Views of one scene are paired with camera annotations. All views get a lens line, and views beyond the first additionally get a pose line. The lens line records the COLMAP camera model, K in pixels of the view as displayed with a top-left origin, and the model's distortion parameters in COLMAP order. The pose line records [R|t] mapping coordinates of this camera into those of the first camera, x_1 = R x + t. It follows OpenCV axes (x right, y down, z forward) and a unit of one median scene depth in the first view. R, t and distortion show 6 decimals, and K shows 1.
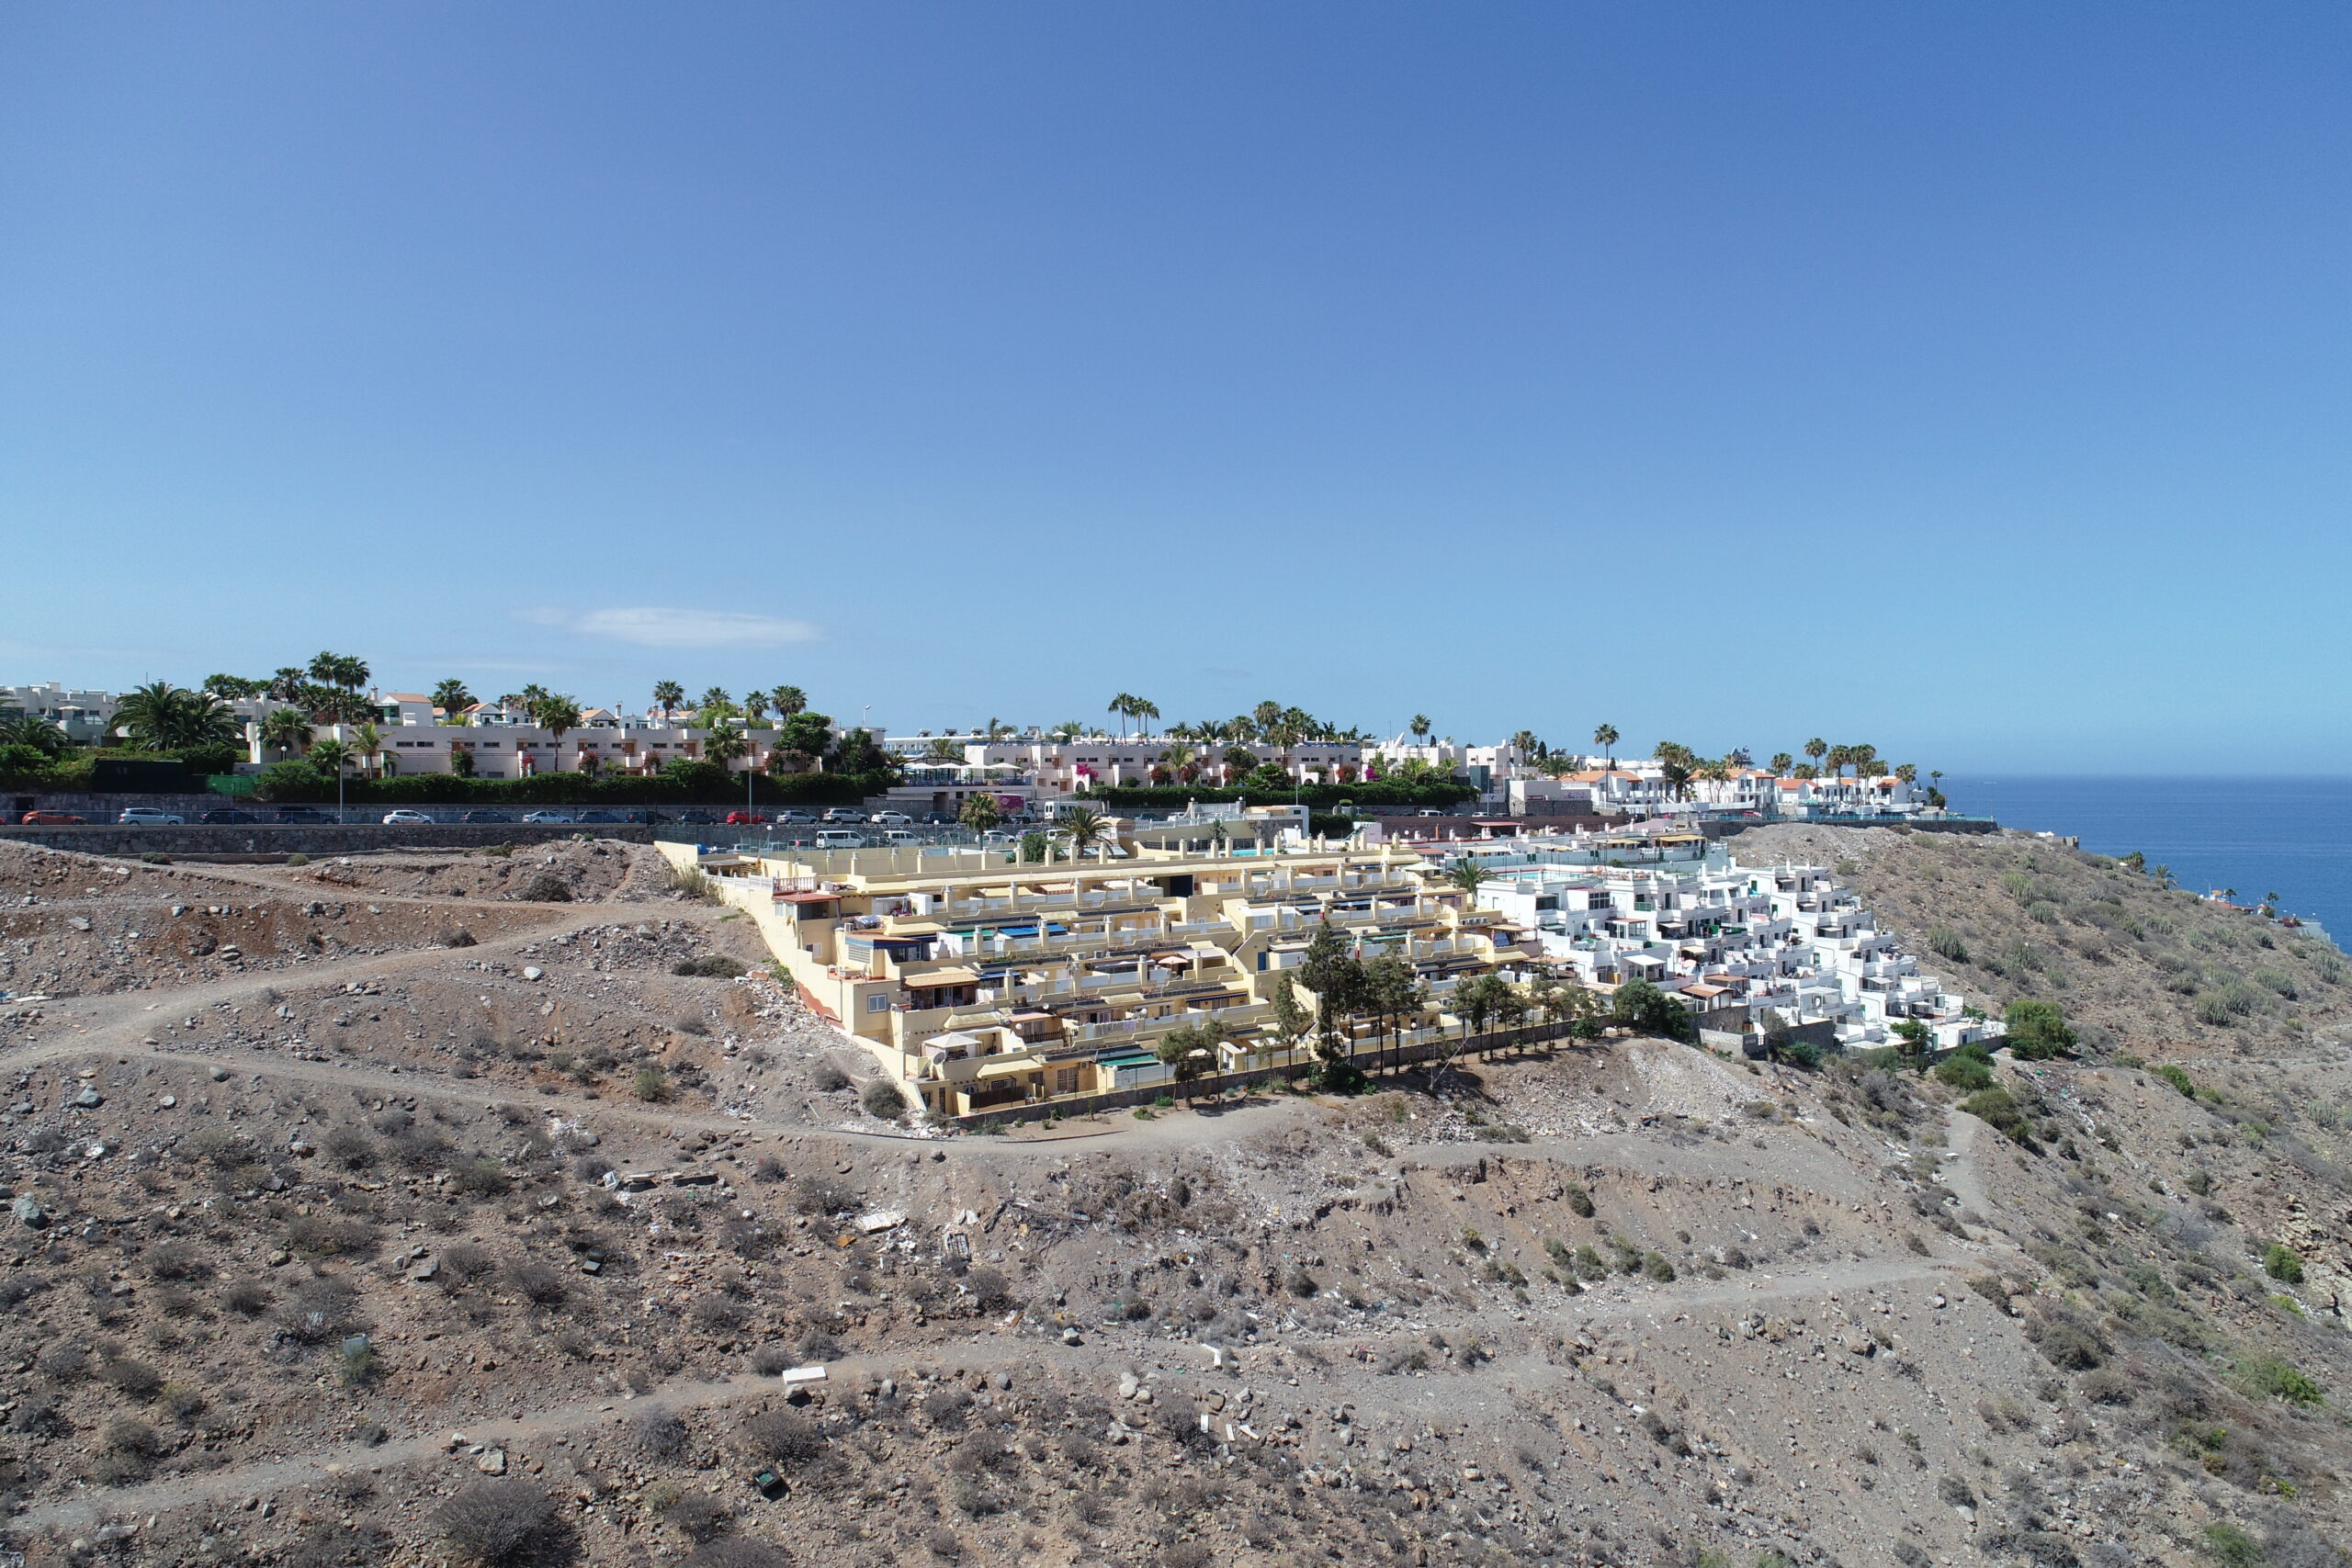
lens RADIAL K [[1573.7, 0, 1172.2], [0, 1573.7, 806.6], [0, 0, 1]] dist [-0.002641, 0.000936]
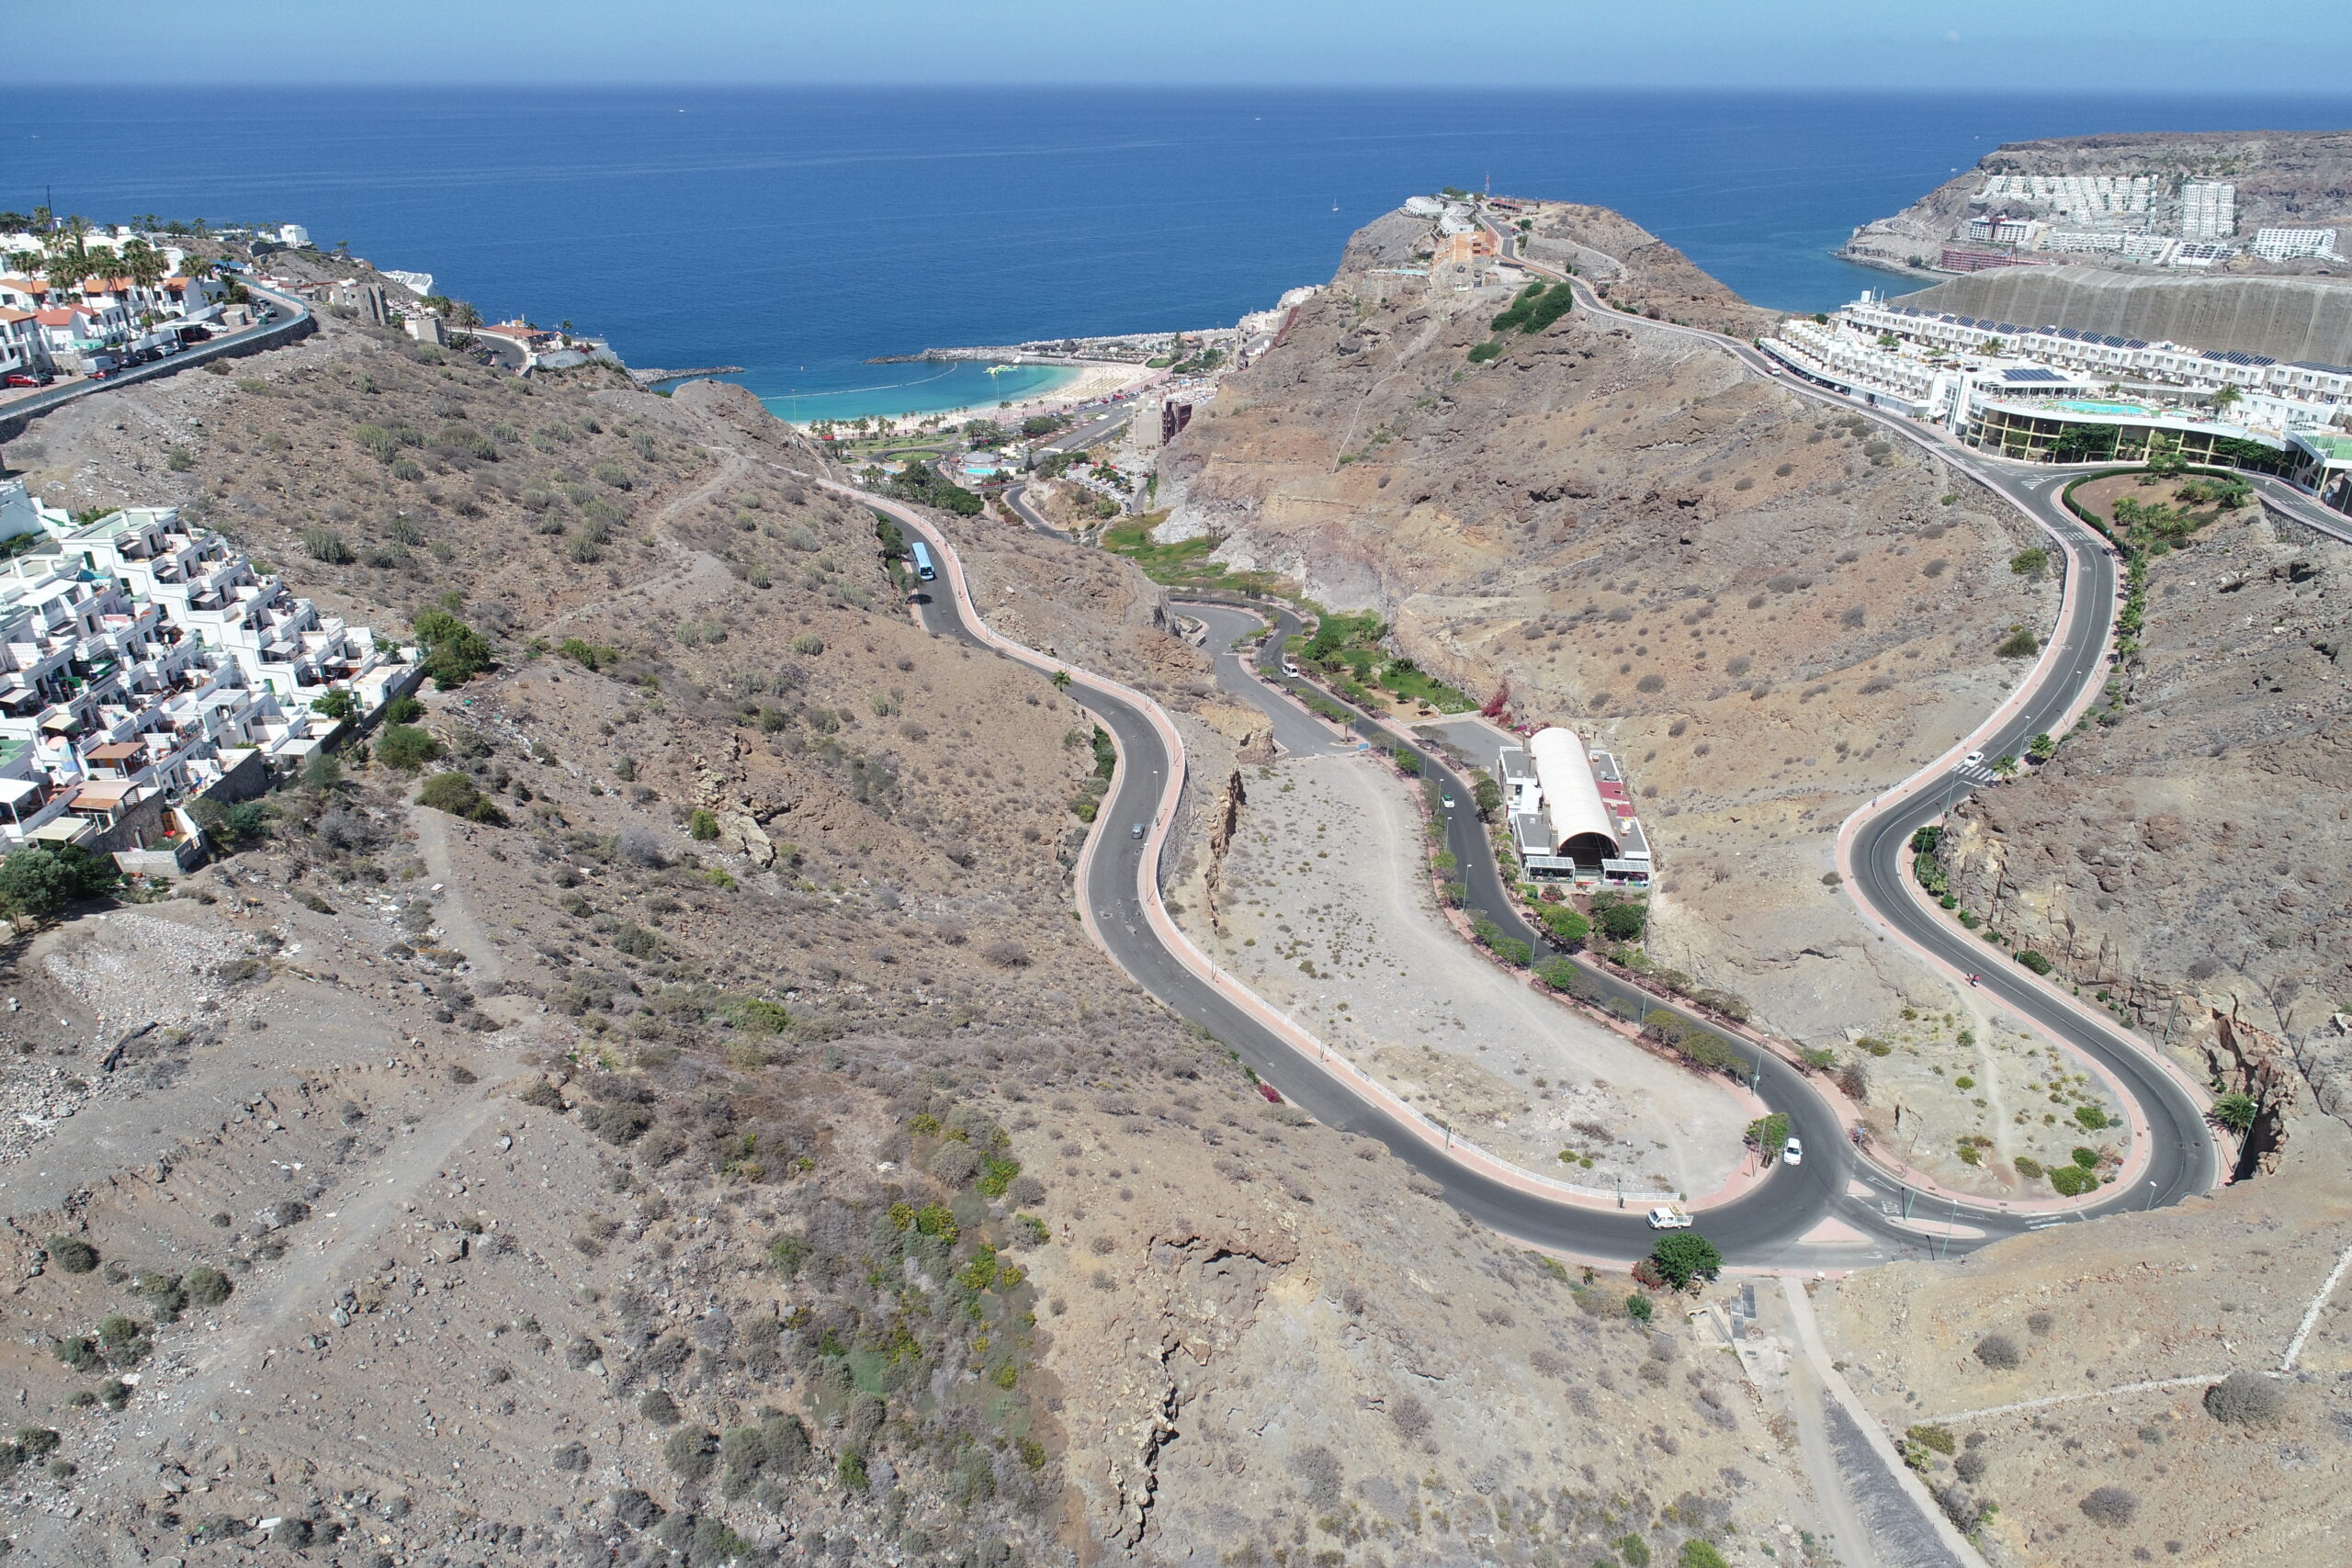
lens RADIAL K [[1573.7, 0, 1178.9], [0, 1573.7, 793.3], [0, 0, 1]] dist [-0.002641, 0.000936]
pose [[0.549126, -0.346104, 0.760705, 0.037311], [0.015219, 0.914208, 0.404959, -0.233463], [-0.835601, -0.210796, 0.507283, 0.160673]]
